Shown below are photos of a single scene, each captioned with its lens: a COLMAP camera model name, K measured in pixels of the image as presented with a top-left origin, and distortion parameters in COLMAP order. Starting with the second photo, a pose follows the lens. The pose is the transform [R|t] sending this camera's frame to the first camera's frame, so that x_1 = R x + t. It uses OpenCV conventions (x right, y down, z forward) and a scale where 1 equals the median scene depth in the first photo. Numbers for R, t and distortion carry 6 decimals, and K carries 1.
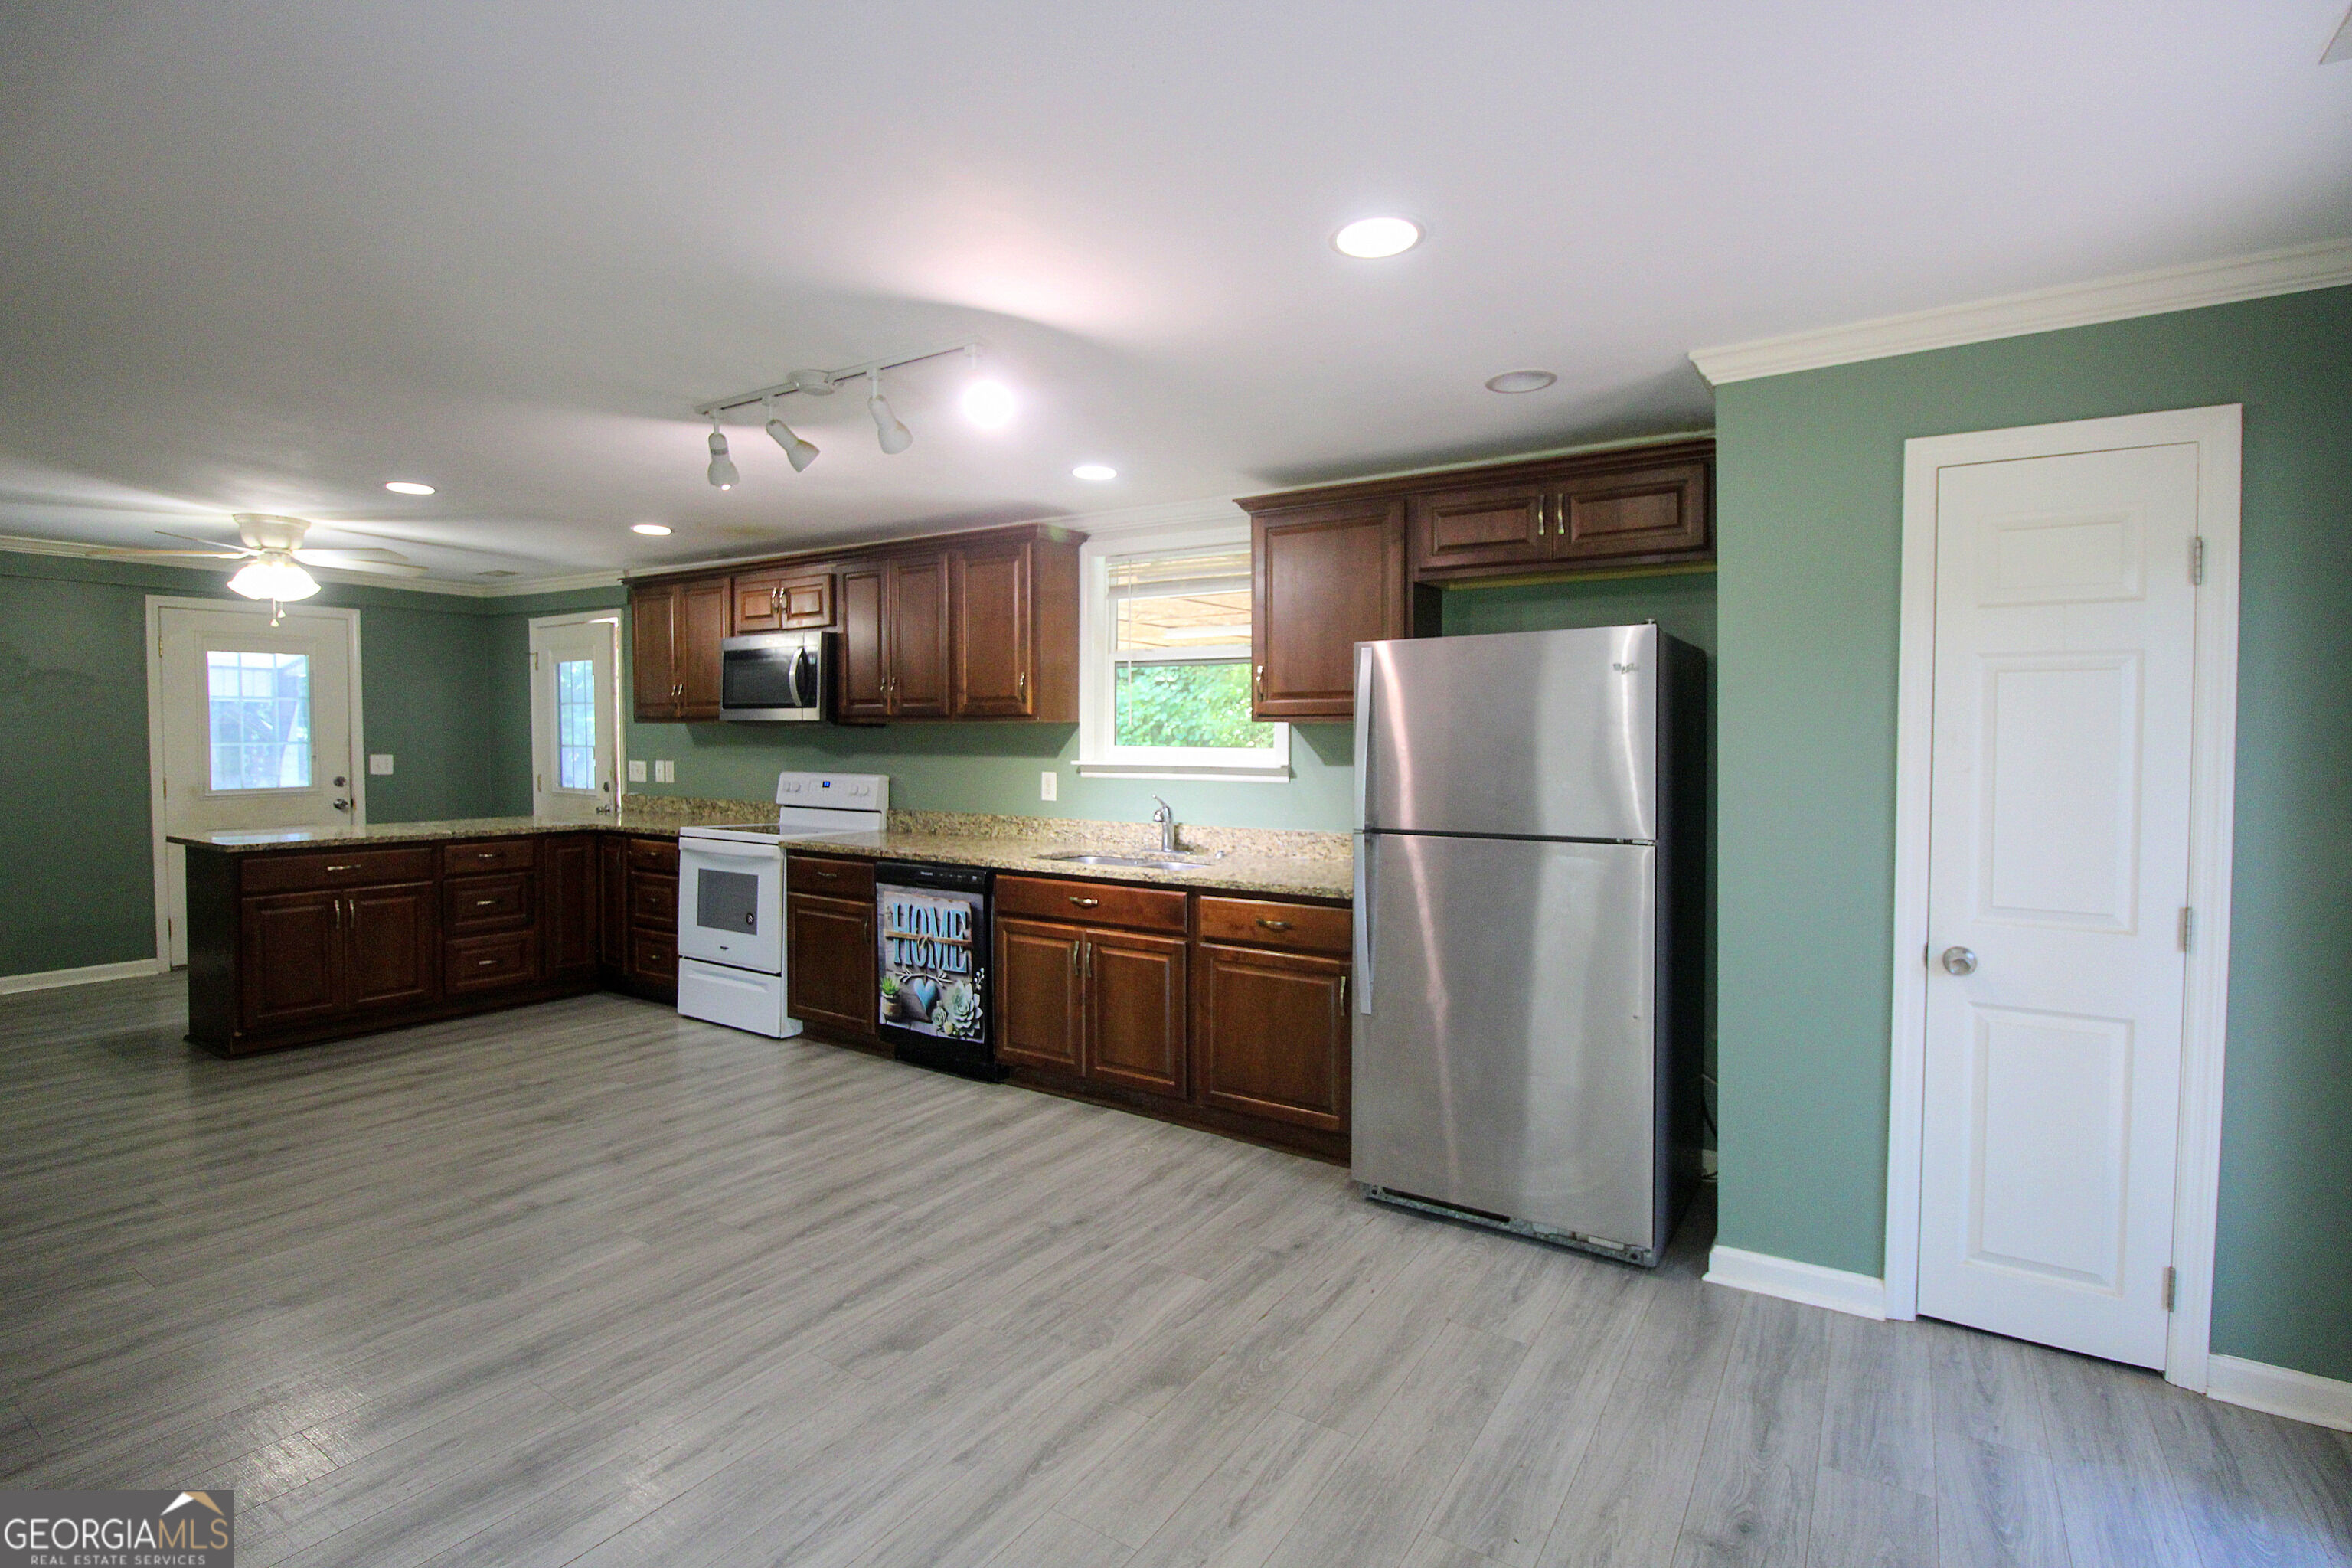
lens RADIAL K [[1104.5, 0, 1179.6], [0, 1104.5, 763.6], [0, 0, 1]] dist [-0.000478, -0.013103]
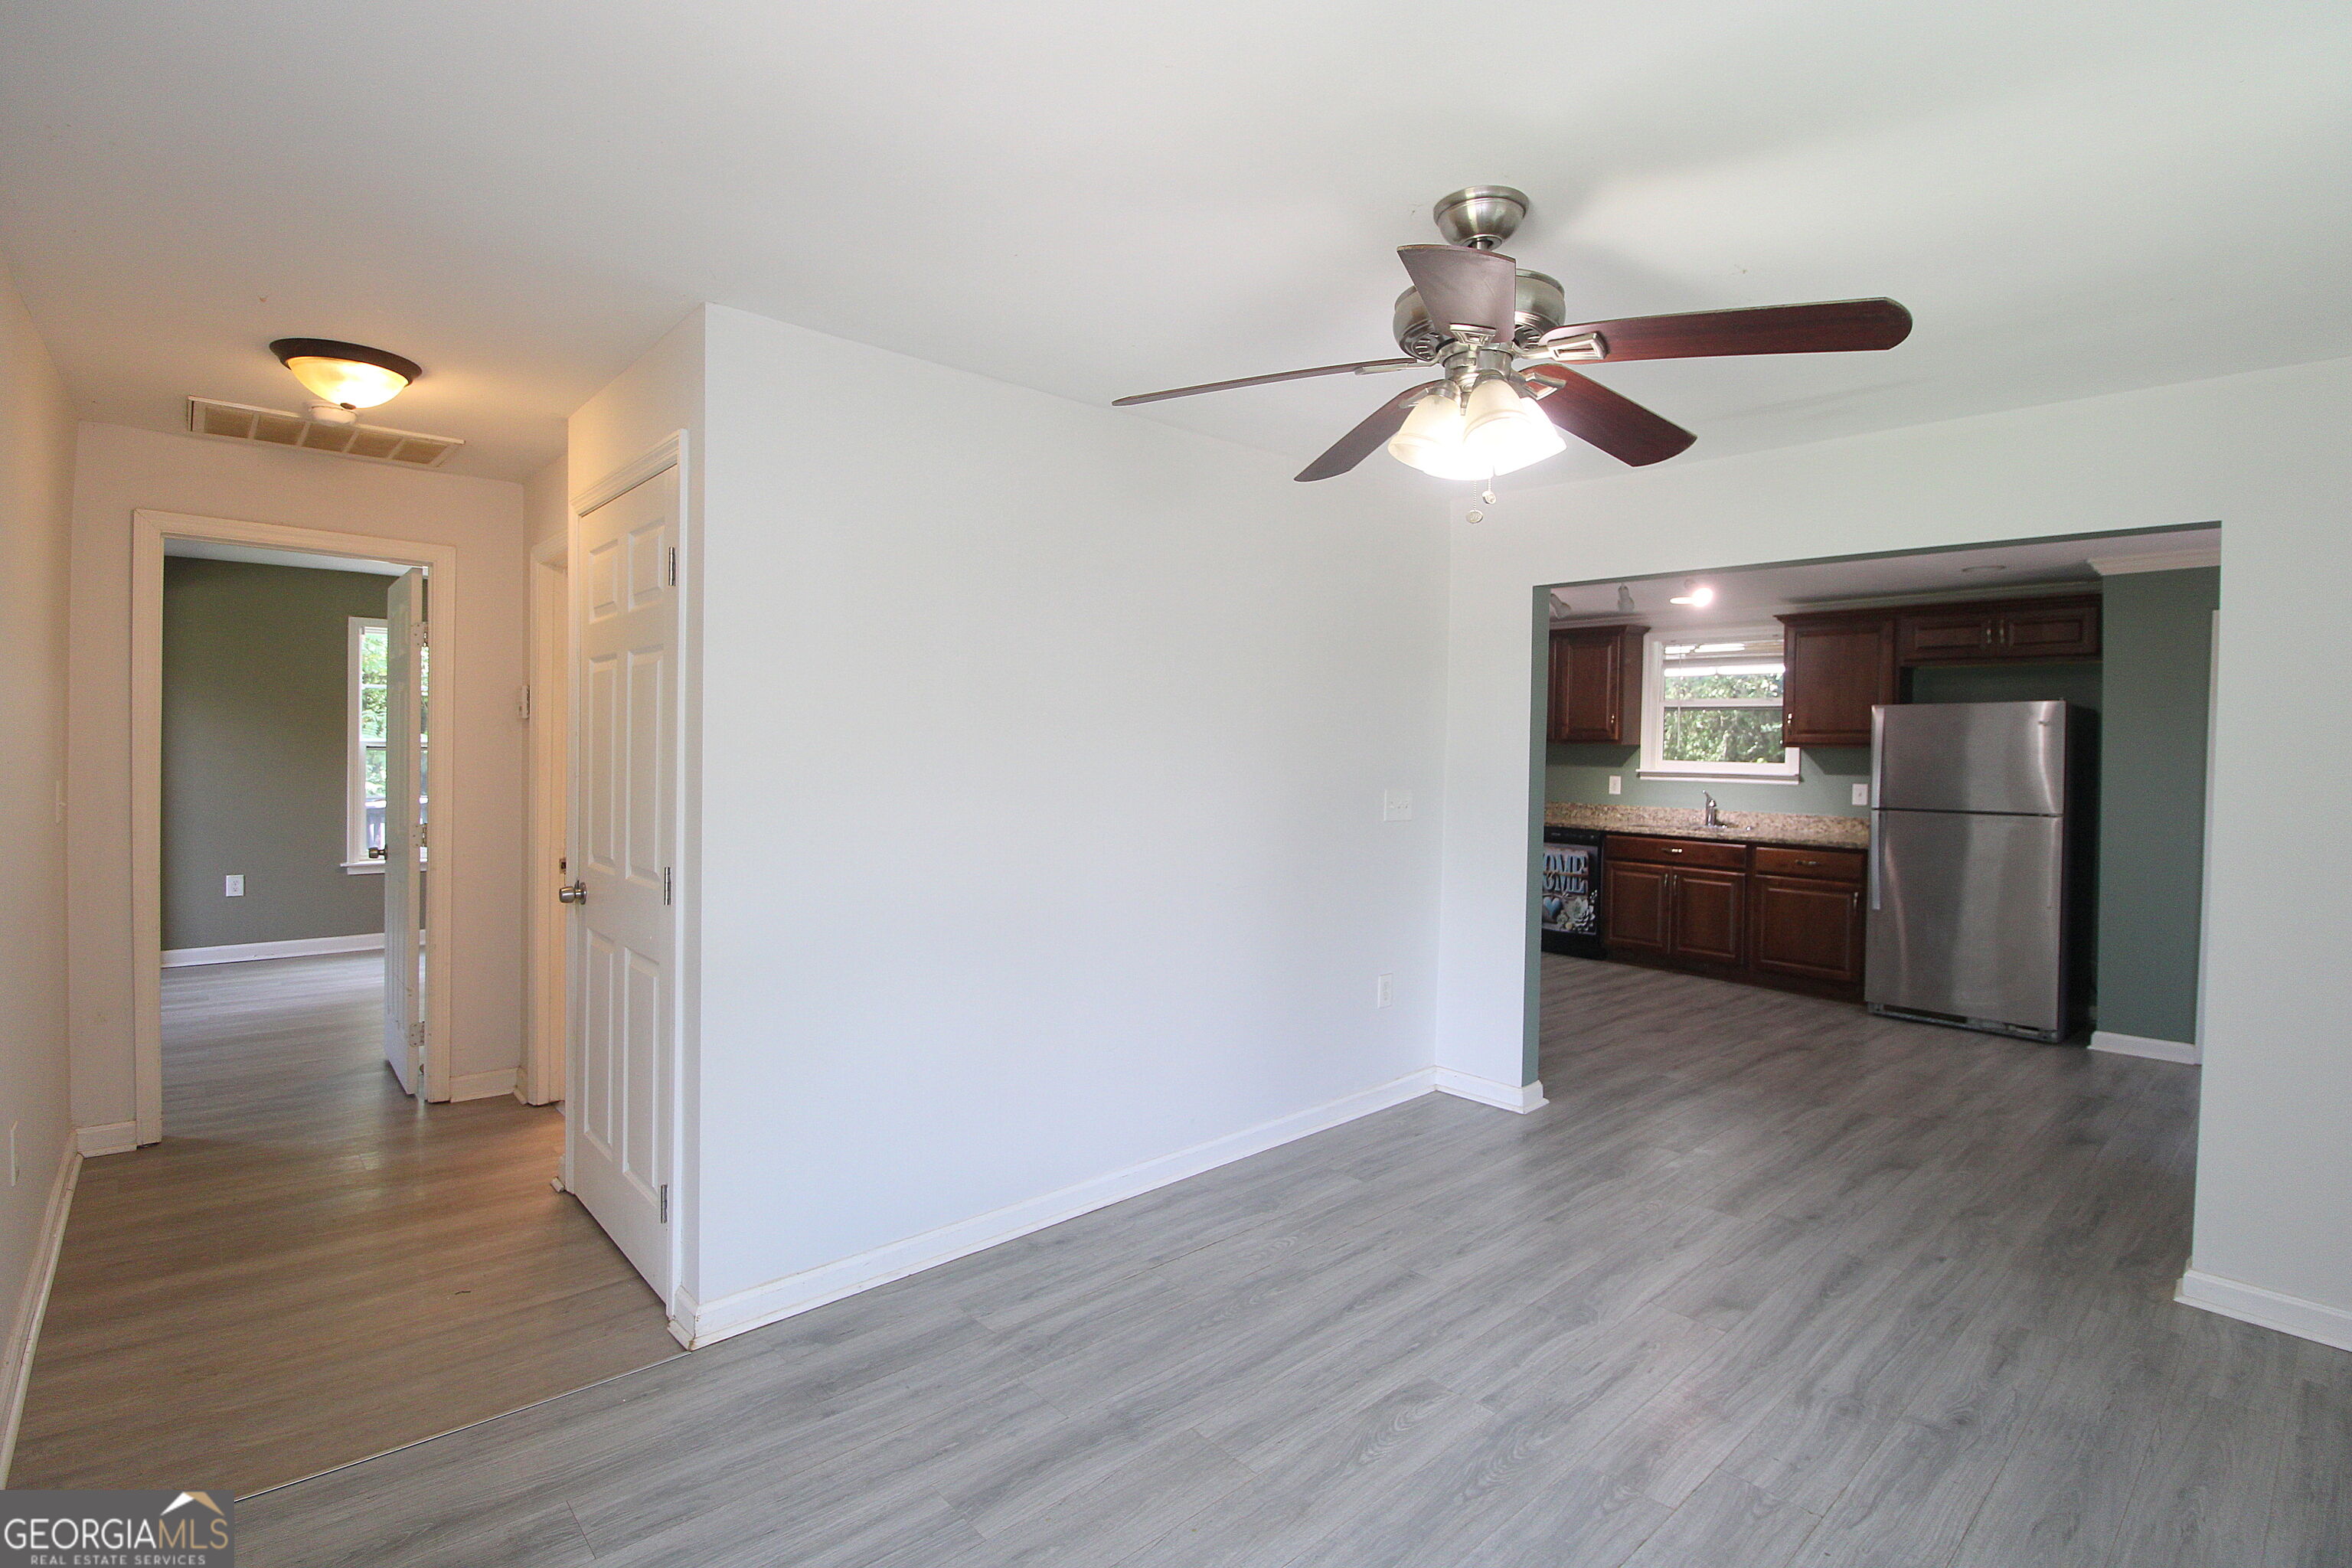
lens RADIAL K [[1104.5, 0, 1179.6], [0, 1104.5, 763.6], [0, 0, 1]] dist [-0.000478, -0.013103]
pose [[0.964802, 0.017472, -0.262398, -0.353079], [-0.020680, 0.999741, -0.009469, 0.020343], [0.262165, 0.014562, 0.964913, -0.800480]]
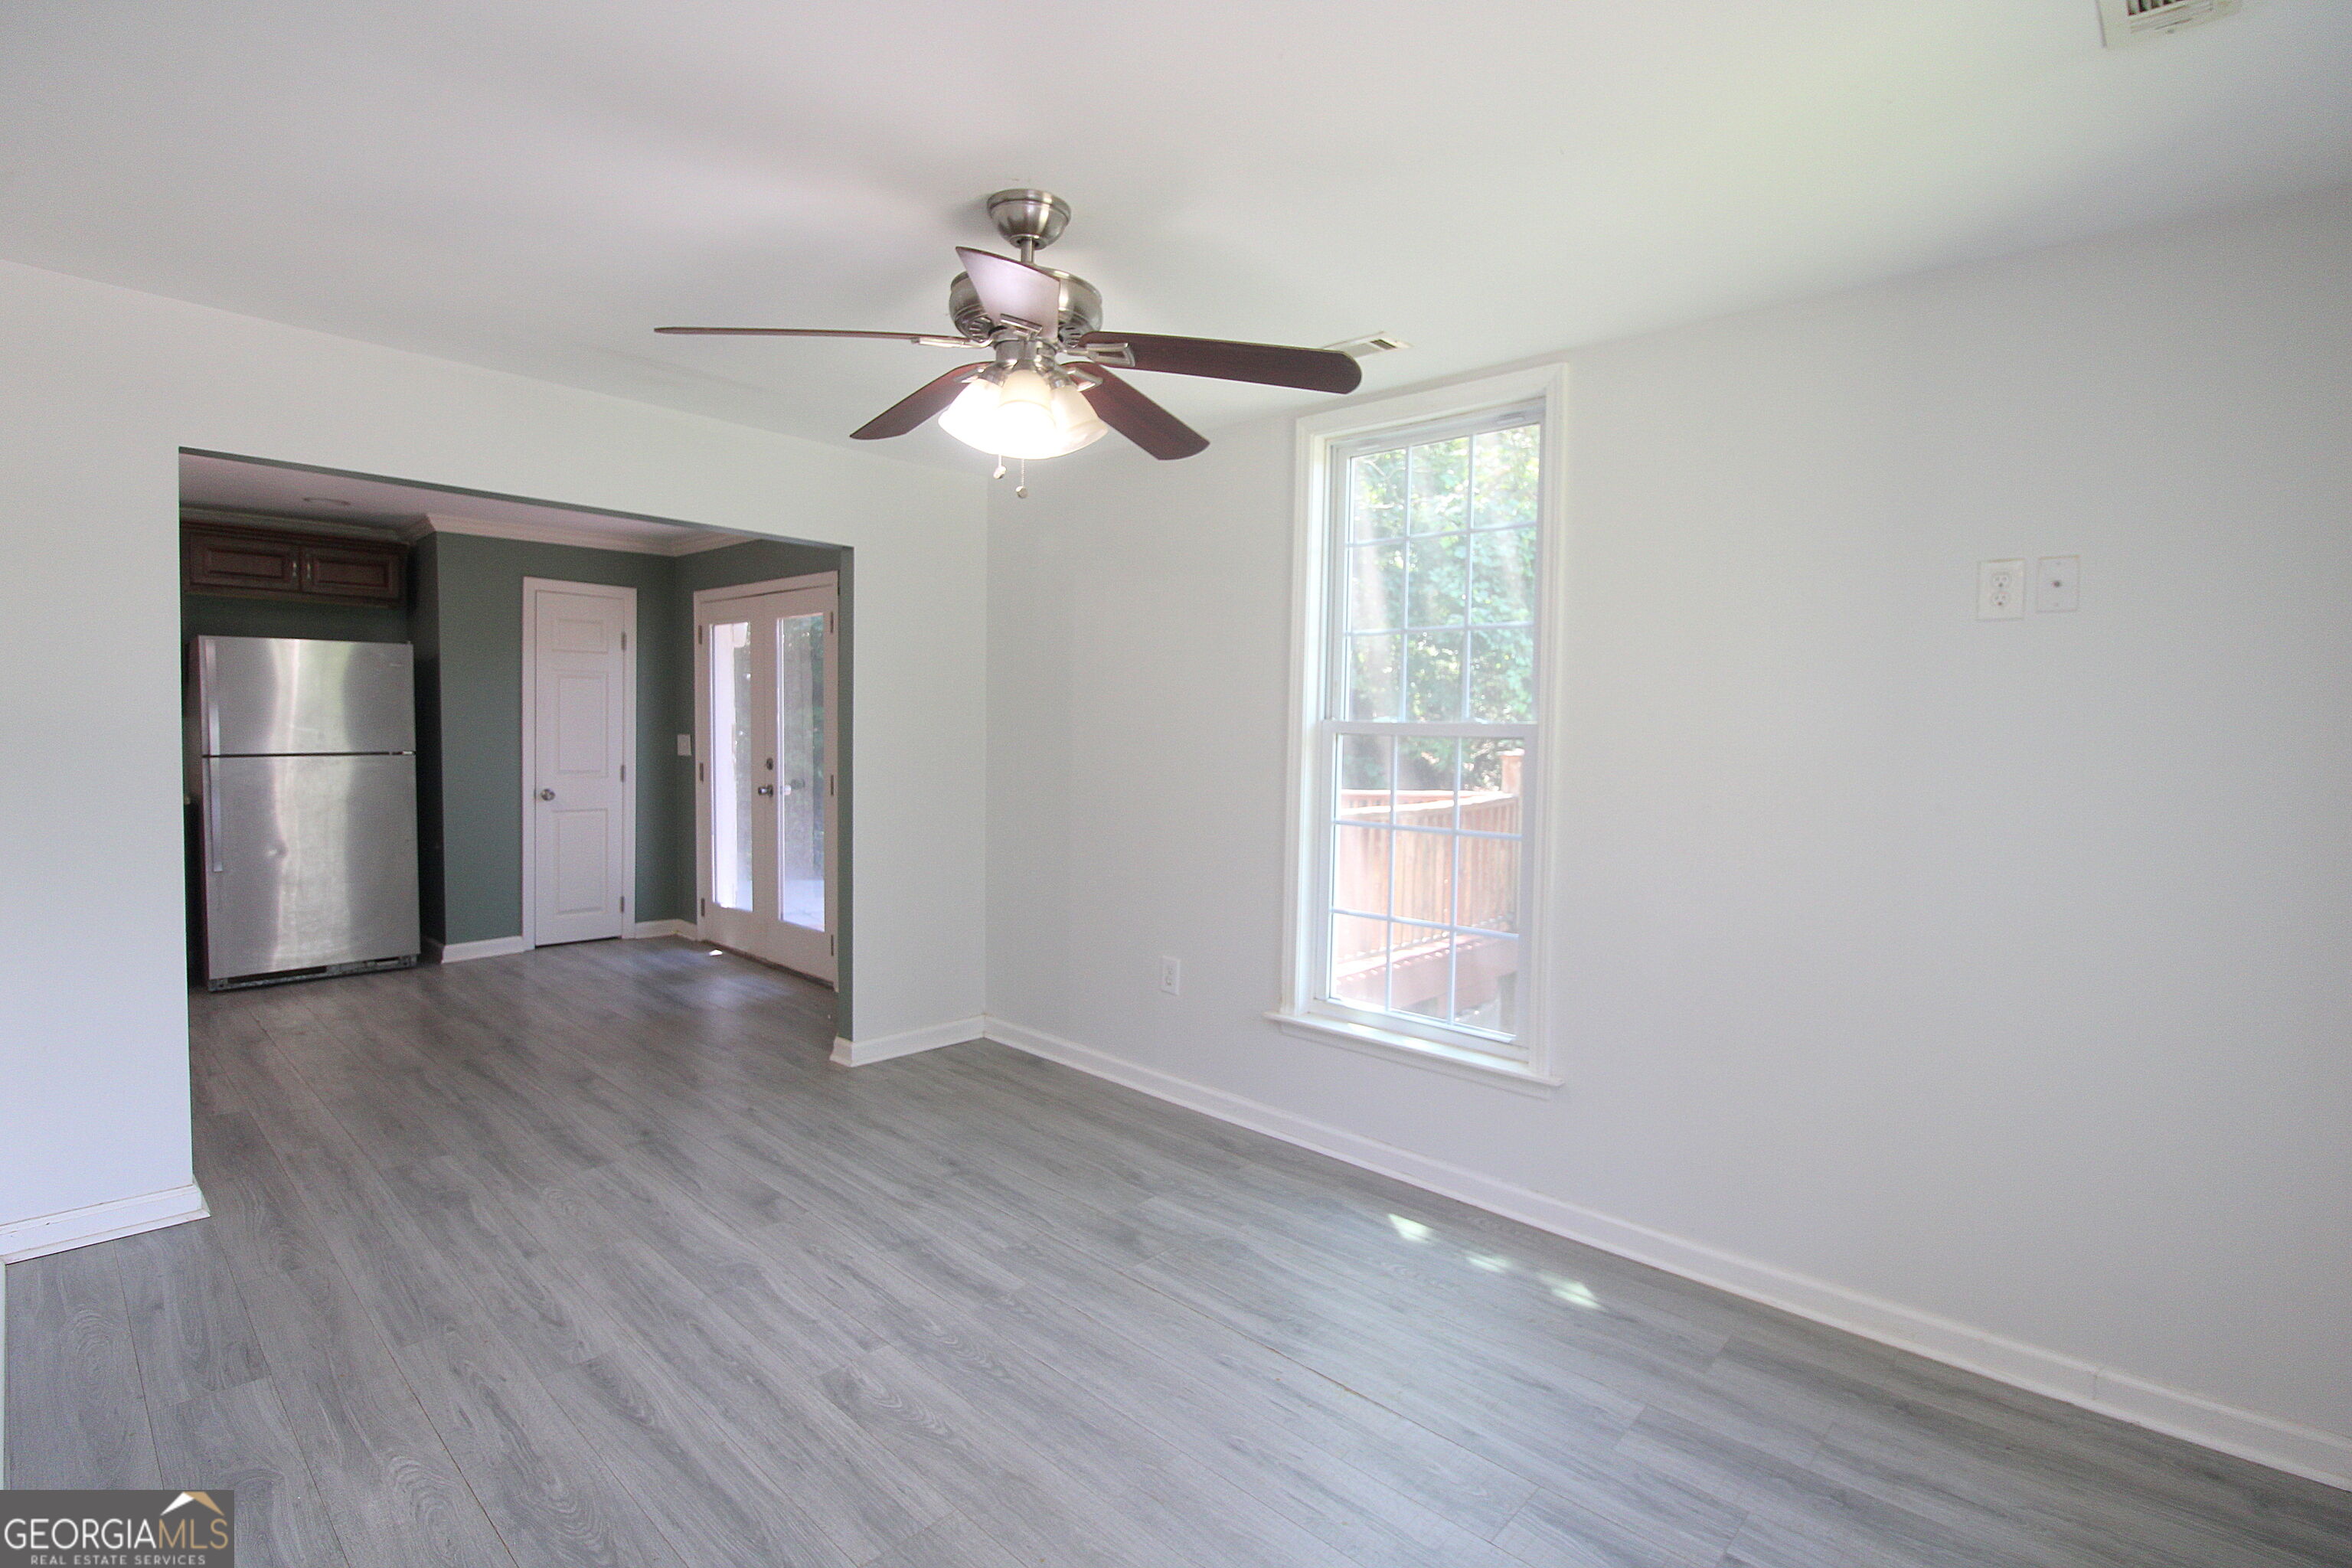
lens RADIAL K [[1104.5, 0, 1179.6], [0, 1104.5, 763.6], [0, 0, 1]] dist [-0.000478, -0.013103]
pose [[0.175211, -0.038175, 0.983790, -0.853915], [0.005972, 0.999271, 0.037712, 0.015329], [-0.984513, -0.000733, 0.175311, -0.477505]]
